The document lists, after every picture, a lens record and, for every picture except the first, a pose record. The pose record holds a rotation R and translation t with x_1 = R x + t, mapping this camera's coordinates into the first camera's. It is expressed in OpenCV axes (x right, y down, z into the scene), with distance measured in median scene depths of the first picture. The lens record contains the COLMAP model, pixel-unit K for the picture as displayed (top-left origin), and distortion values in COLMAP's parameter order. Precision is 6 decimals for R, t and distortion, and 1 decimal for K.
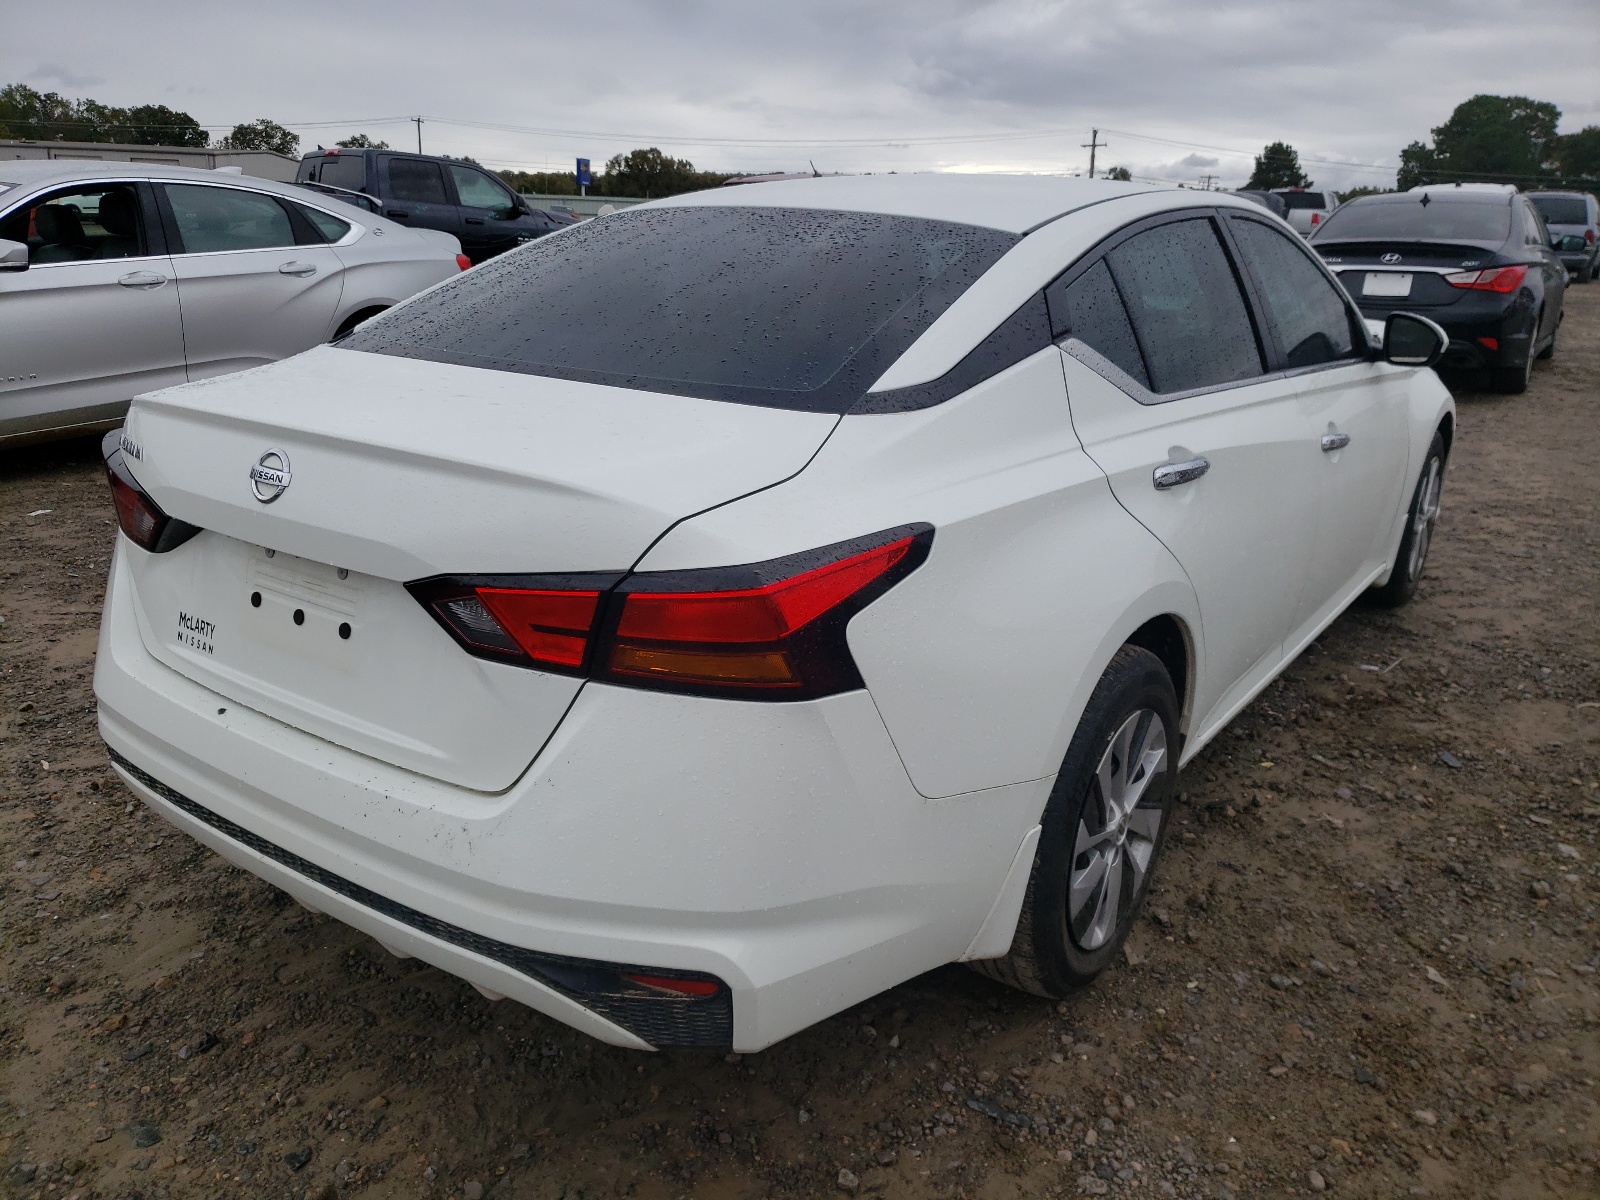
lens RADIAL K [[1242.2, 0, 800.0], [0, 1242.2, 600.0], [0, 0, 1]] dist [0.007407, 0.007934]
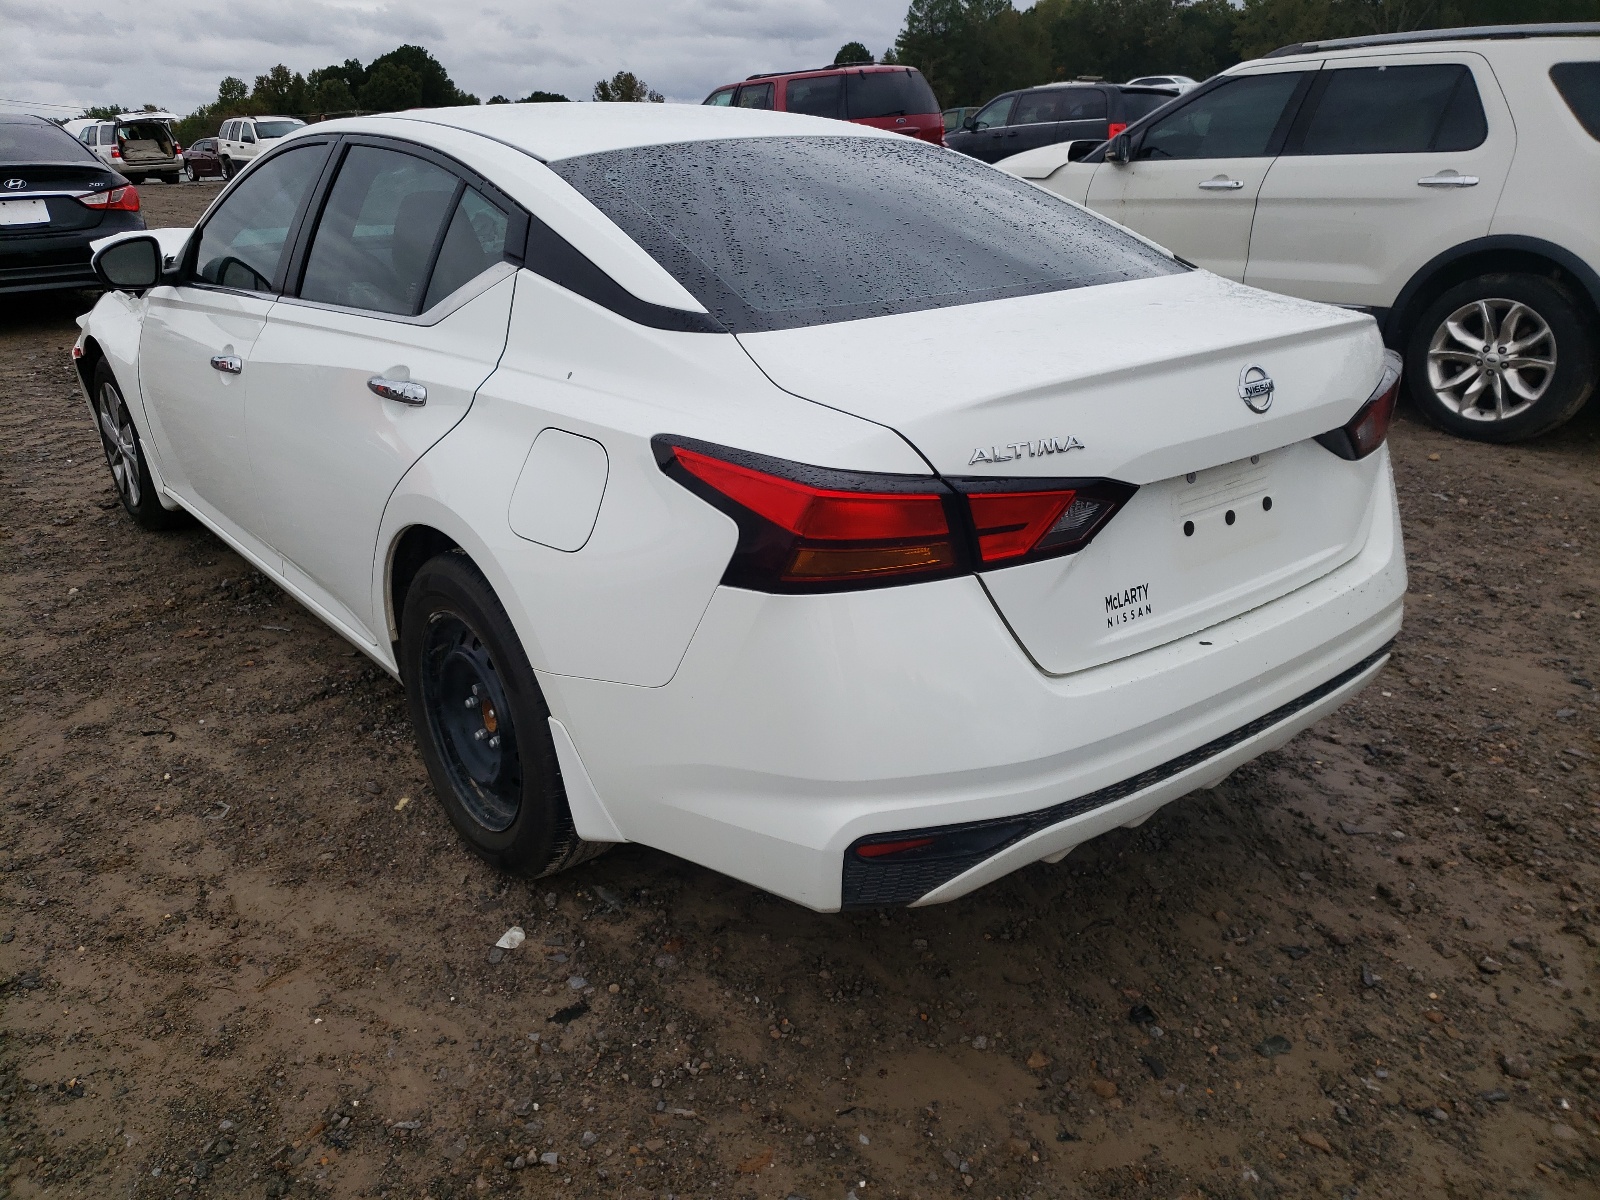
lens RADIAL K [[1242.2, 0, 800.0], [0, 1242.2, 600.0], [0, 0, 1]] dist [0.007407, 0.007934]
pose [[0.267655, -0.363935, 0.892139, -1.374922], [0.309927, 0.909232, 0.277925, -0.311768], [-0.912308, 0.202110, 0.356154, 0.886005]]
